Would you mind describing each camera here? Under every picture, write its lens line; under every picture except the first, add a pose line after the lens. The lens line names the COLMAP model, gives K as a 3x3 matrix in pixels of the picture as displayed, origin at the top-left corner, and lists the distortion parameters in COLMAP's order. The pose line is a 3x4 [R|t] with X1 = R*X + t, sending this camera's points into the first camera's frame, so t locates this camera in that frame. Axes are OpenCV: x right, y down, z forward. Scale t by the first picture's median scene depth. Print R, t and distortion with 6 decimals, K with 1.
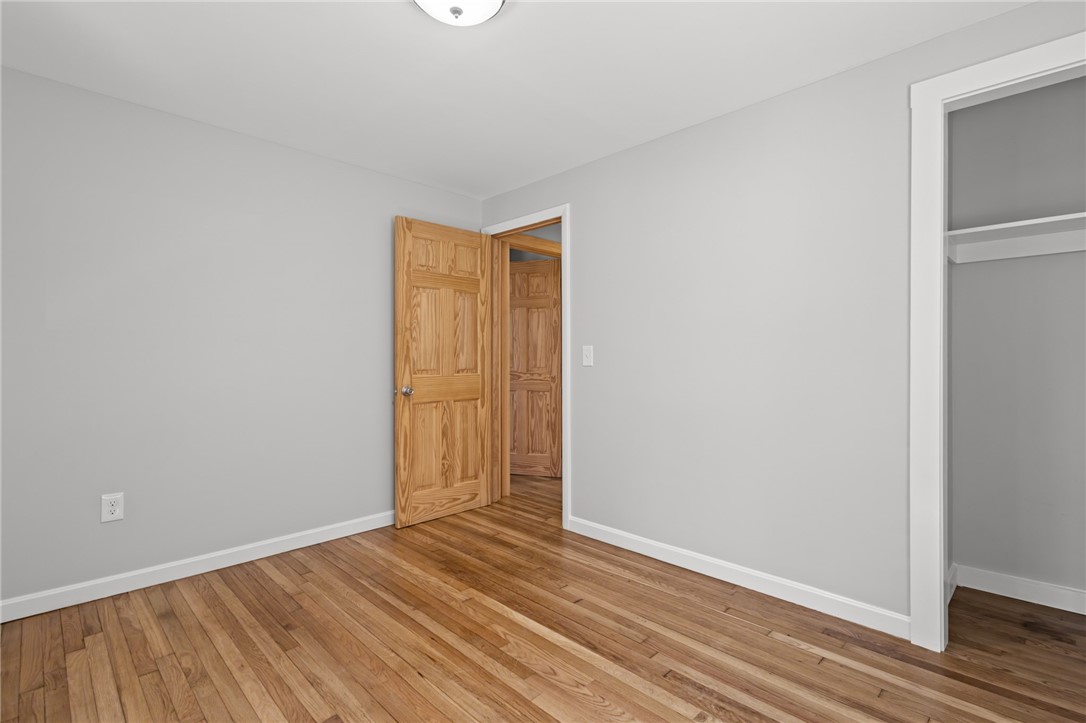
lens RADIAL K [[503.4, 0, 546.7], [0, 503.4, 358.4], [0, 0, 1]] dist [0.008589, -0.002058]
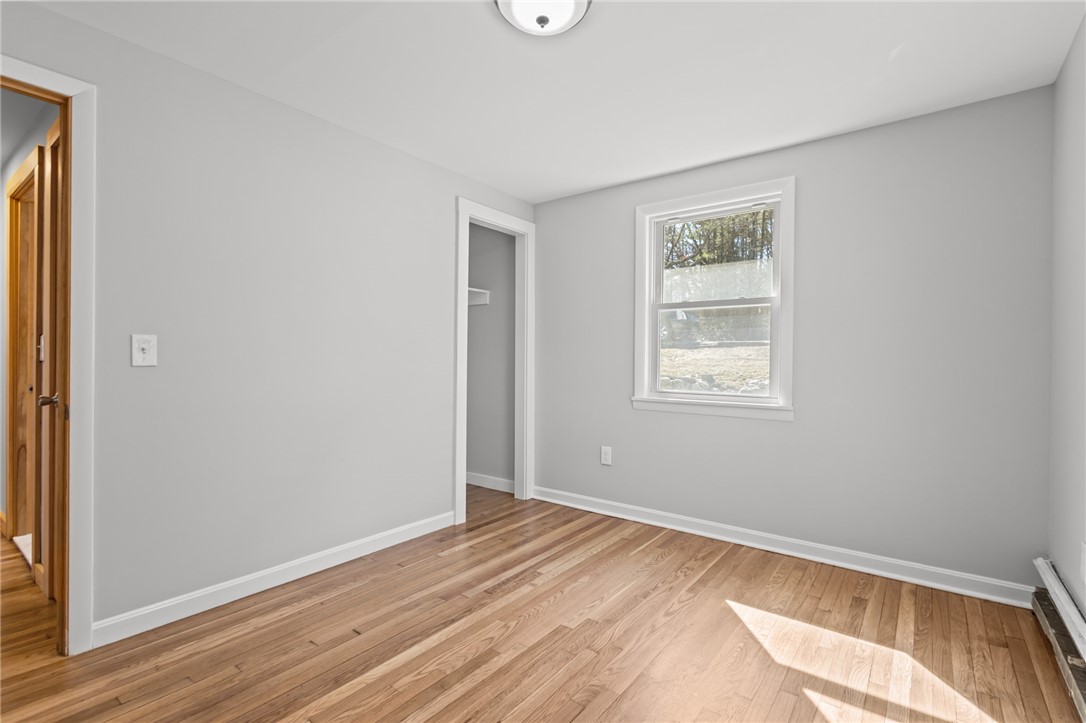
lens RADIAL K [[503.4, 0, 547.2], [0, 503.4, 359.1], [0, 0, 1]] dist [0.008589, -0.002058]
pose [[-0.129583, -0.002683, 0.991565, -0.937382], [-0.009755, 0.999951, 0.001431, 0.000445], [-0.991521, -0.009487, -0.129603, 0.867101]]
